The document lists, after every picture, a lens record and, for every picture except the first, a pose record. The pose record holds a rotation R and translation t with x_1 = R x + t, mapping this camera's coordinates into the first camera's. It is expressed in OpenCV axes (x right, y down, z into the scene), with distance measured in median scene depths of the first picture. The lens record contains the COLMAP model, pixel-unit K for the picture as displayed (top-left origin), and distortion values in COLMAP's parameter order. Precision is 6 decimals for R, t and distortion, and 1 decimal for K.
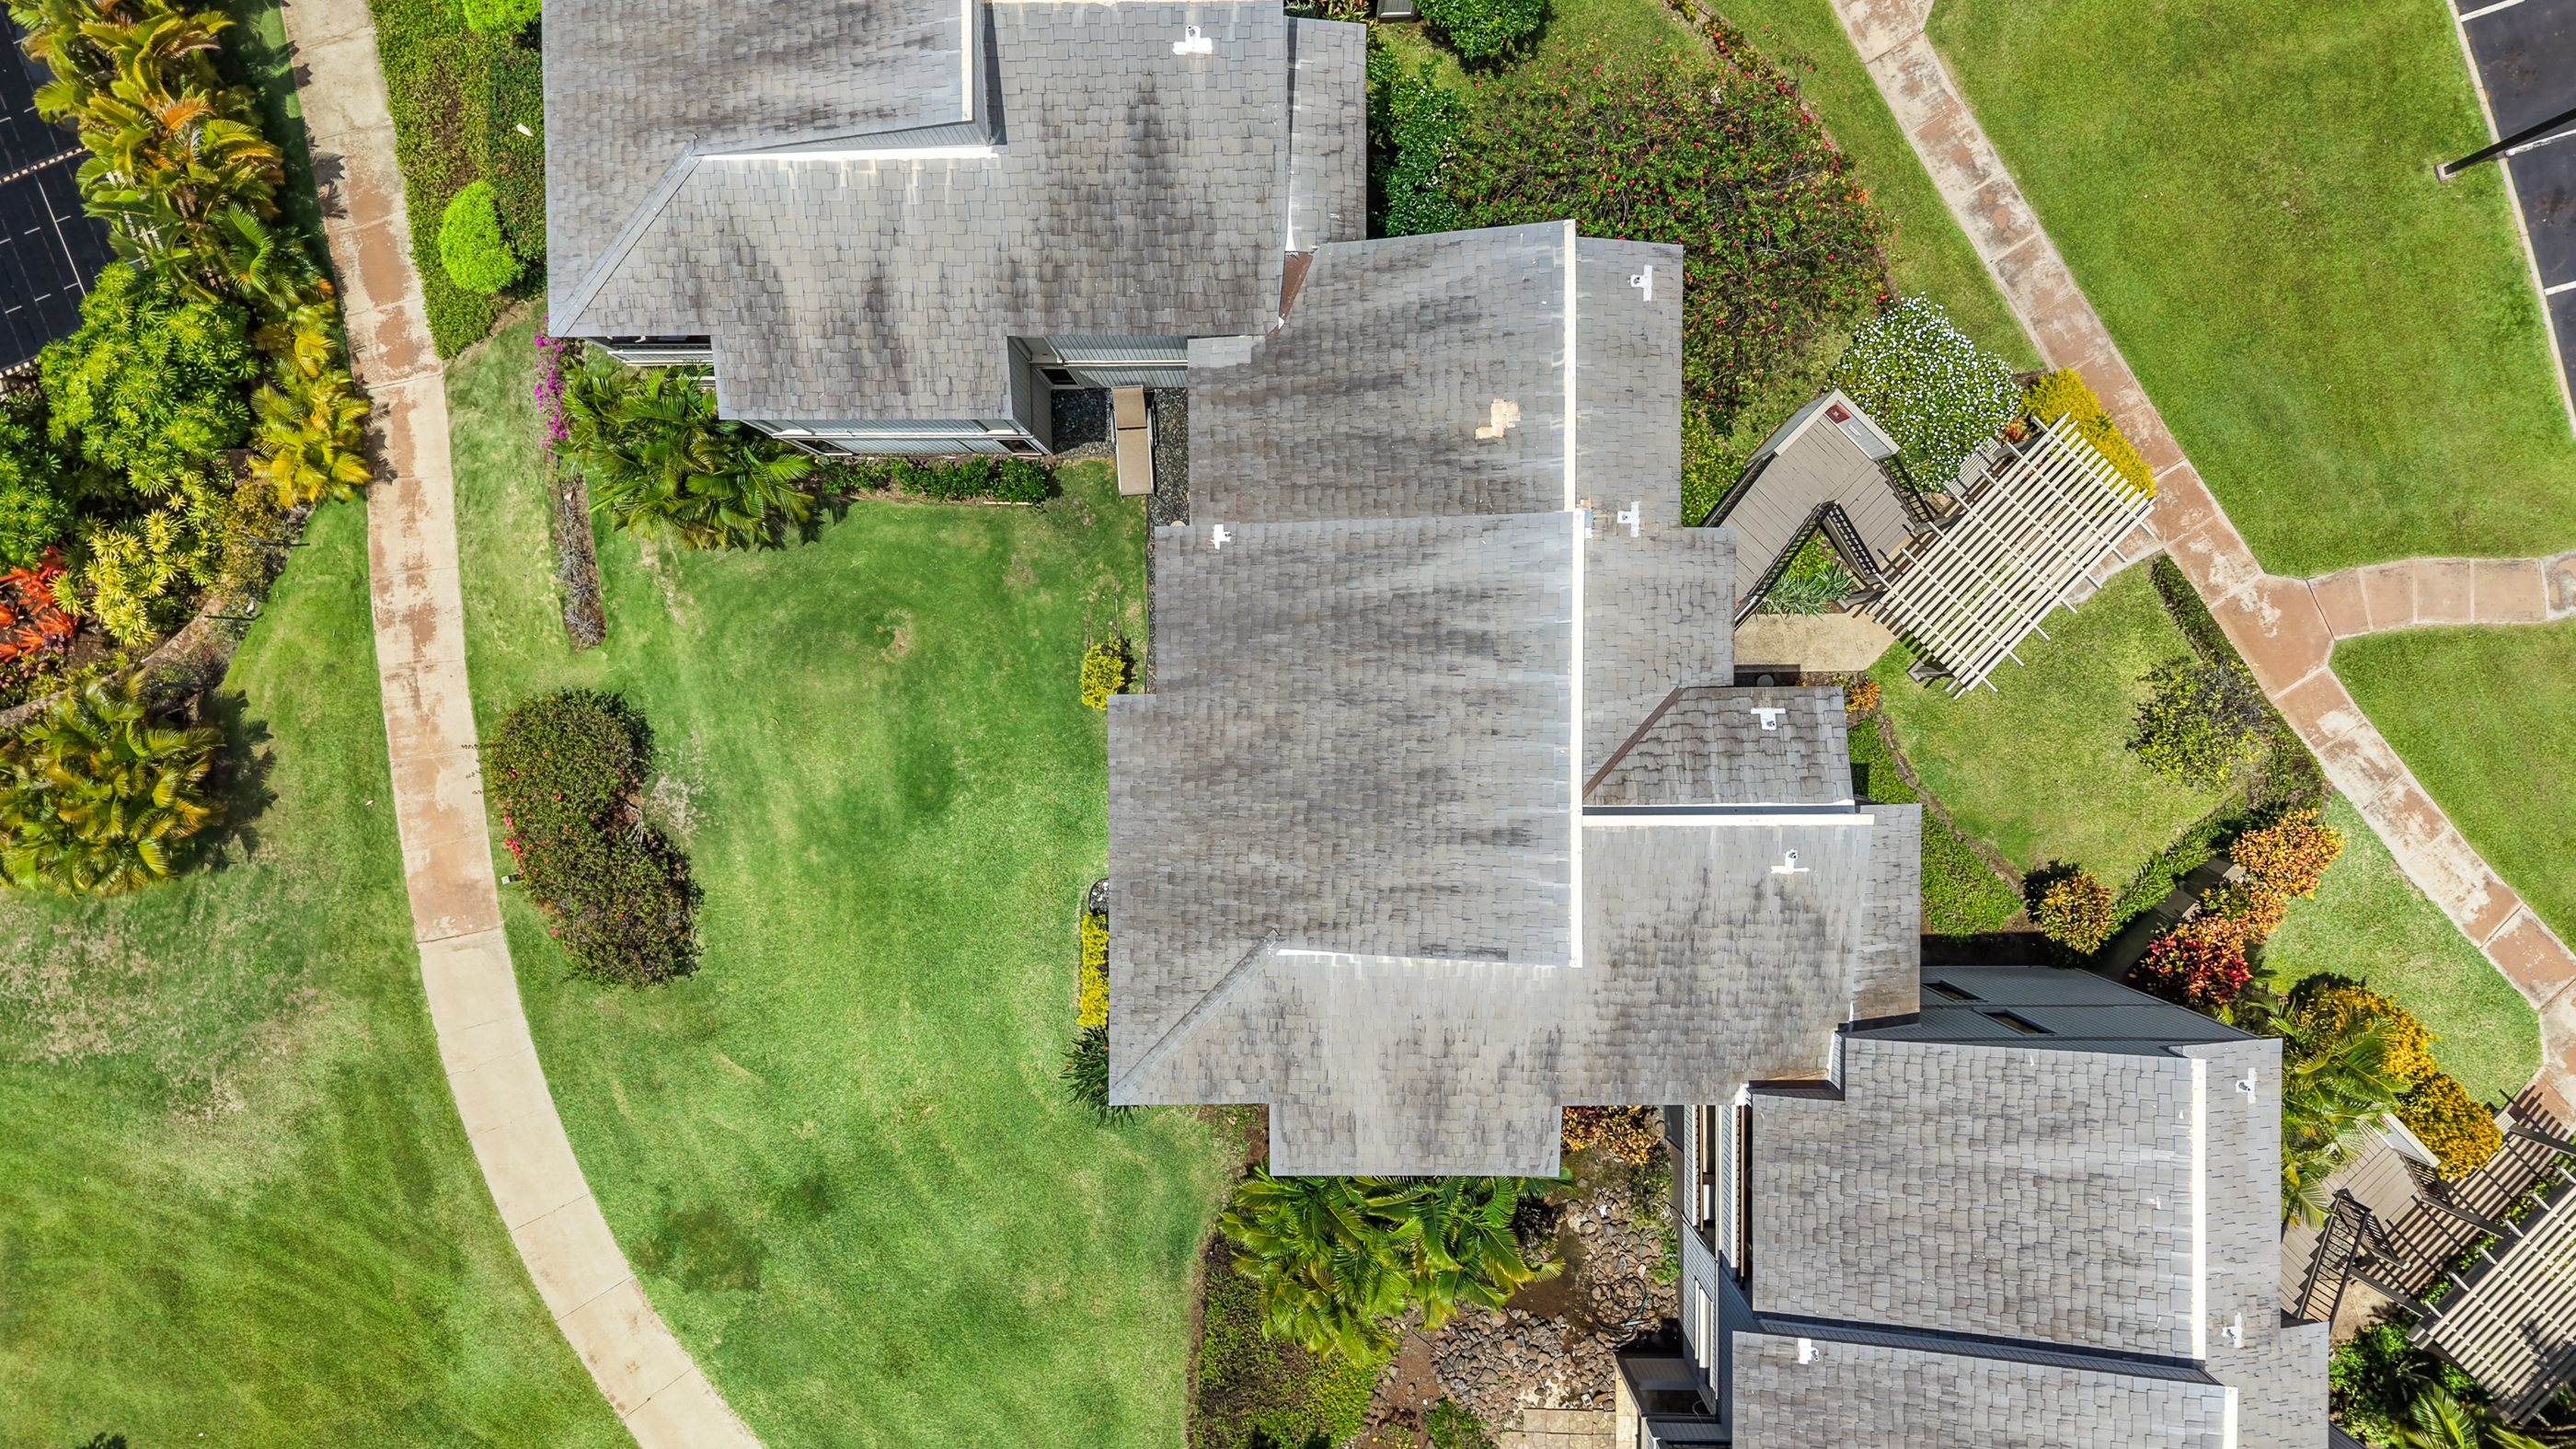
lens RADIAL K [[1733.3, 0, 1288.0], [0, 1733.3, 724.5], [0, 0, 1]] dist [0.066550, -0.007183]
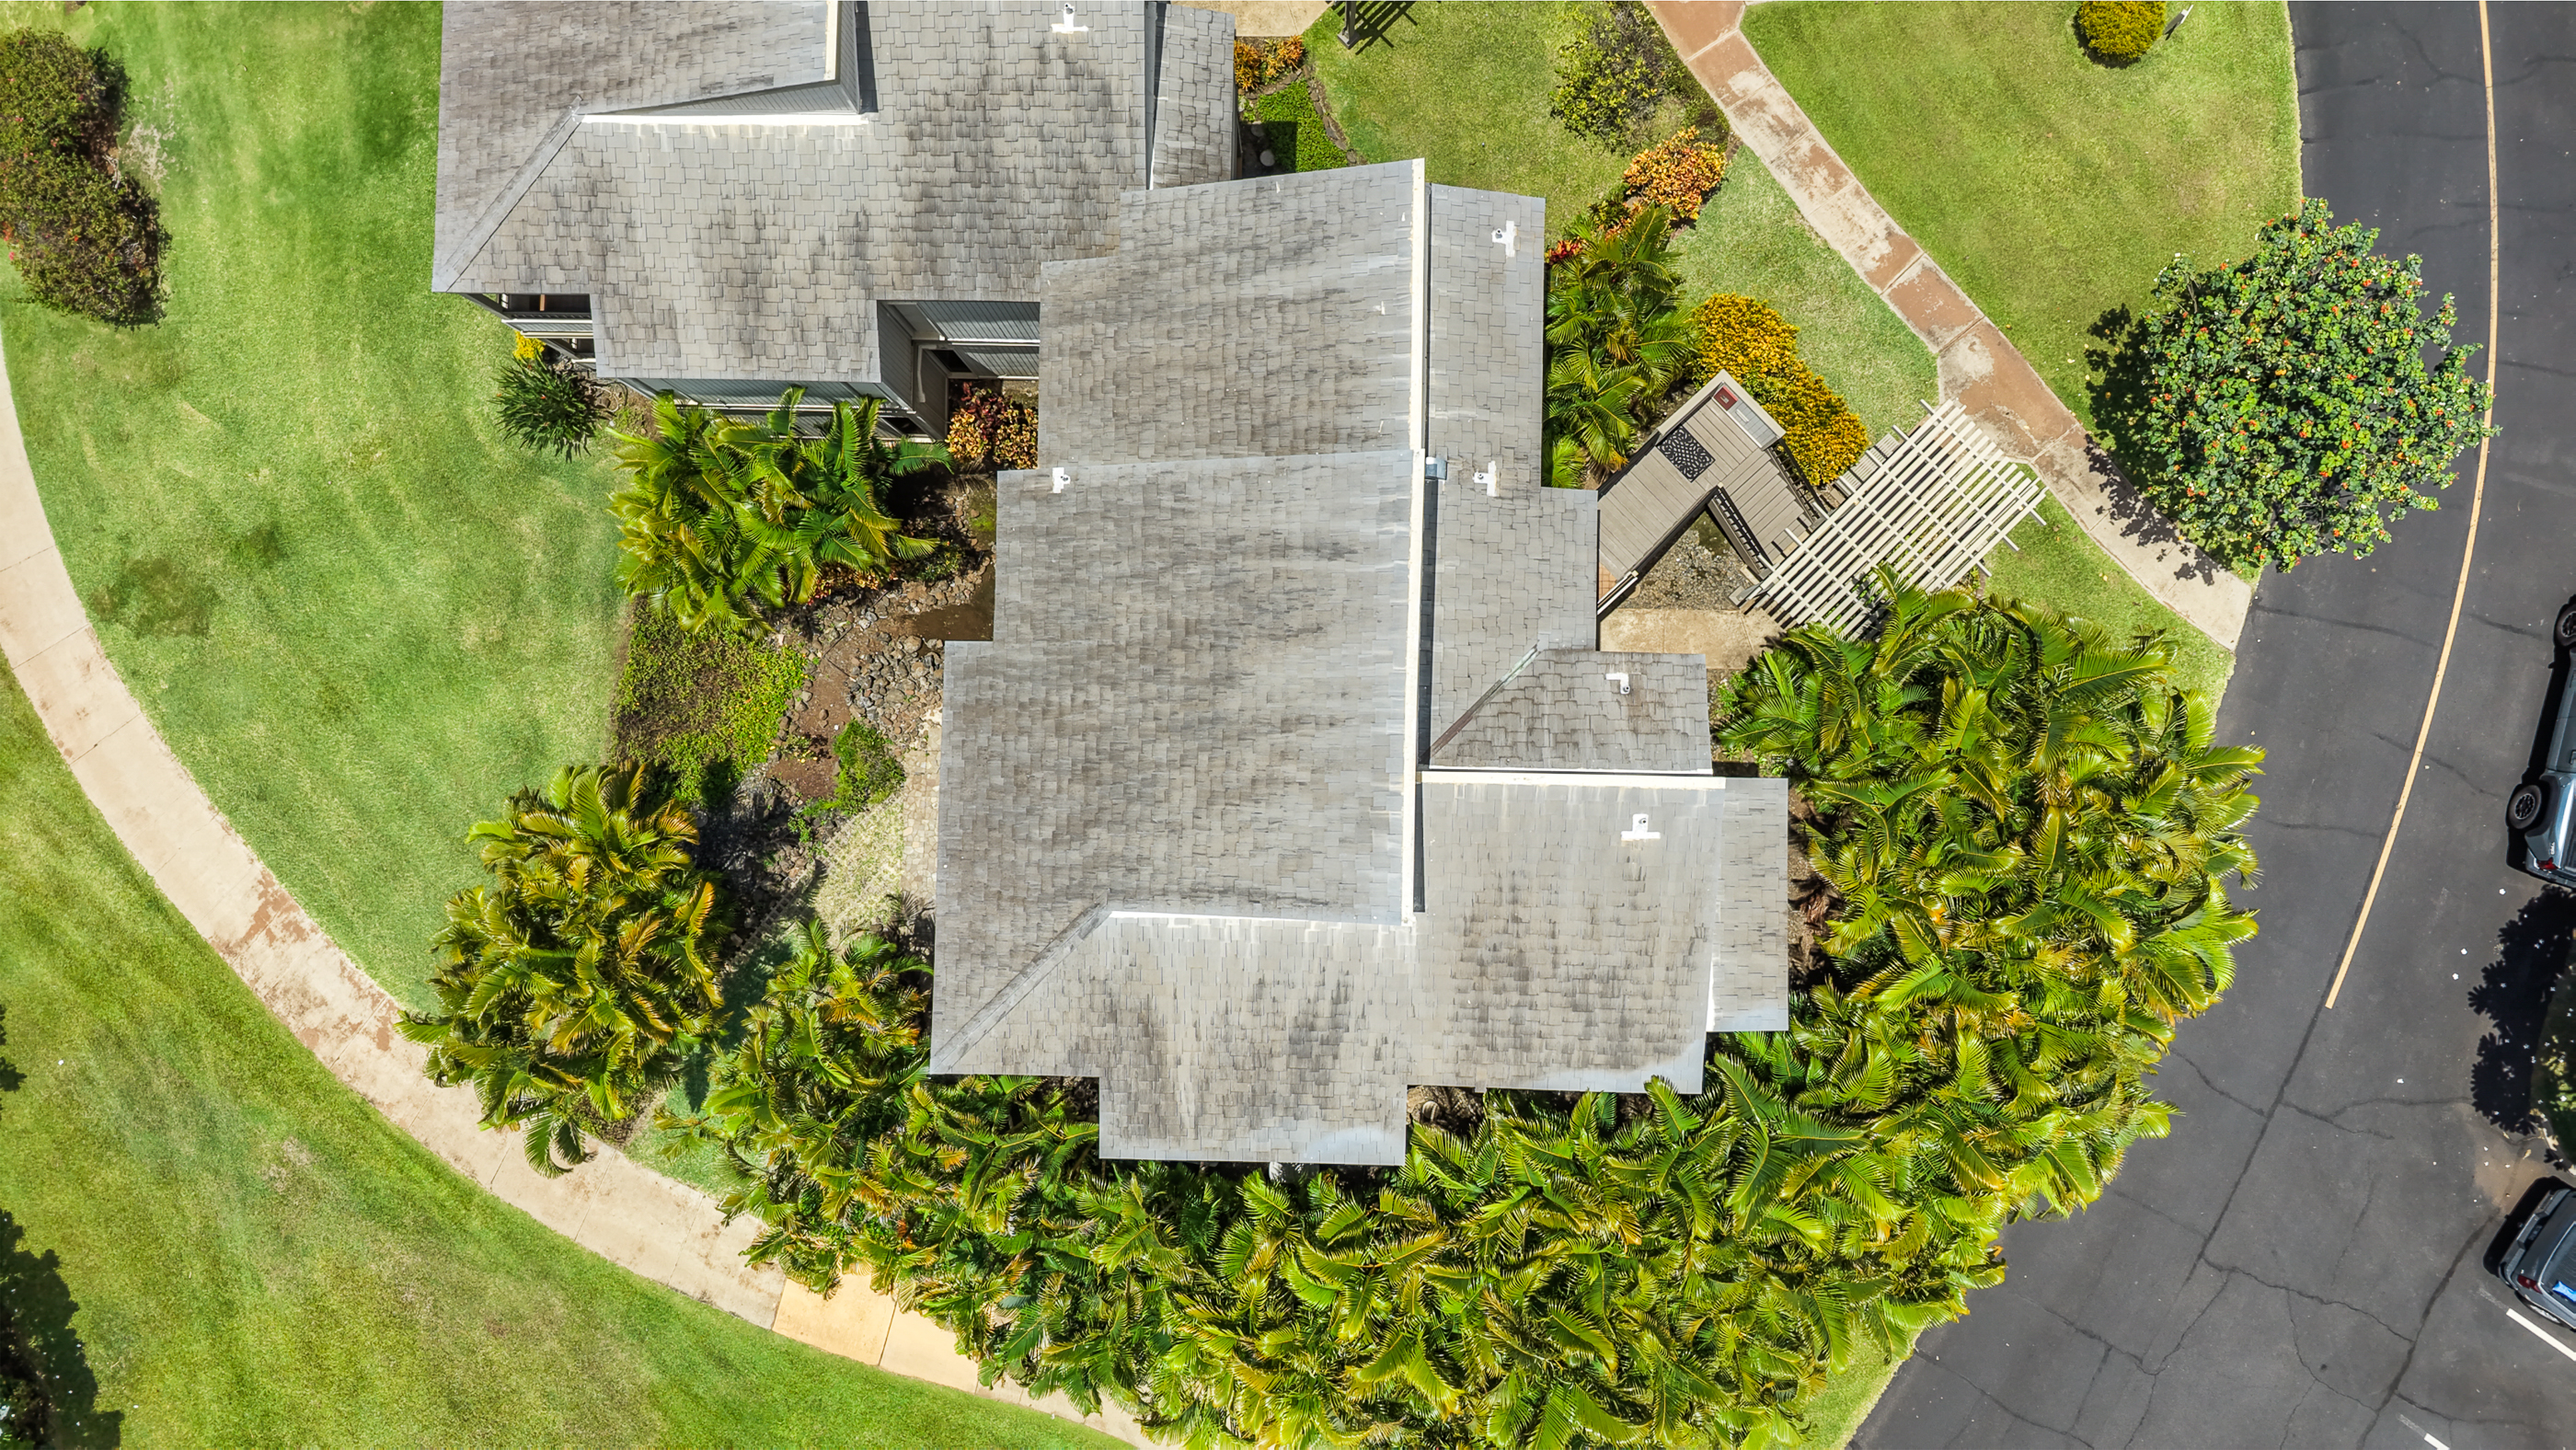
lens RADIAL K [[1703.5, 0, 1288.0], [0, 1703.5, 725.0], [0, 0, 1]] dist [0.060959, -0.002860]
pose [[0.998680, 0.021407, -0.046690, 0.383595], [-0.026114, 0.994375, -0.102647, 0.479609], [0.044230, 0.103731, 0.993621, 0.036882]]
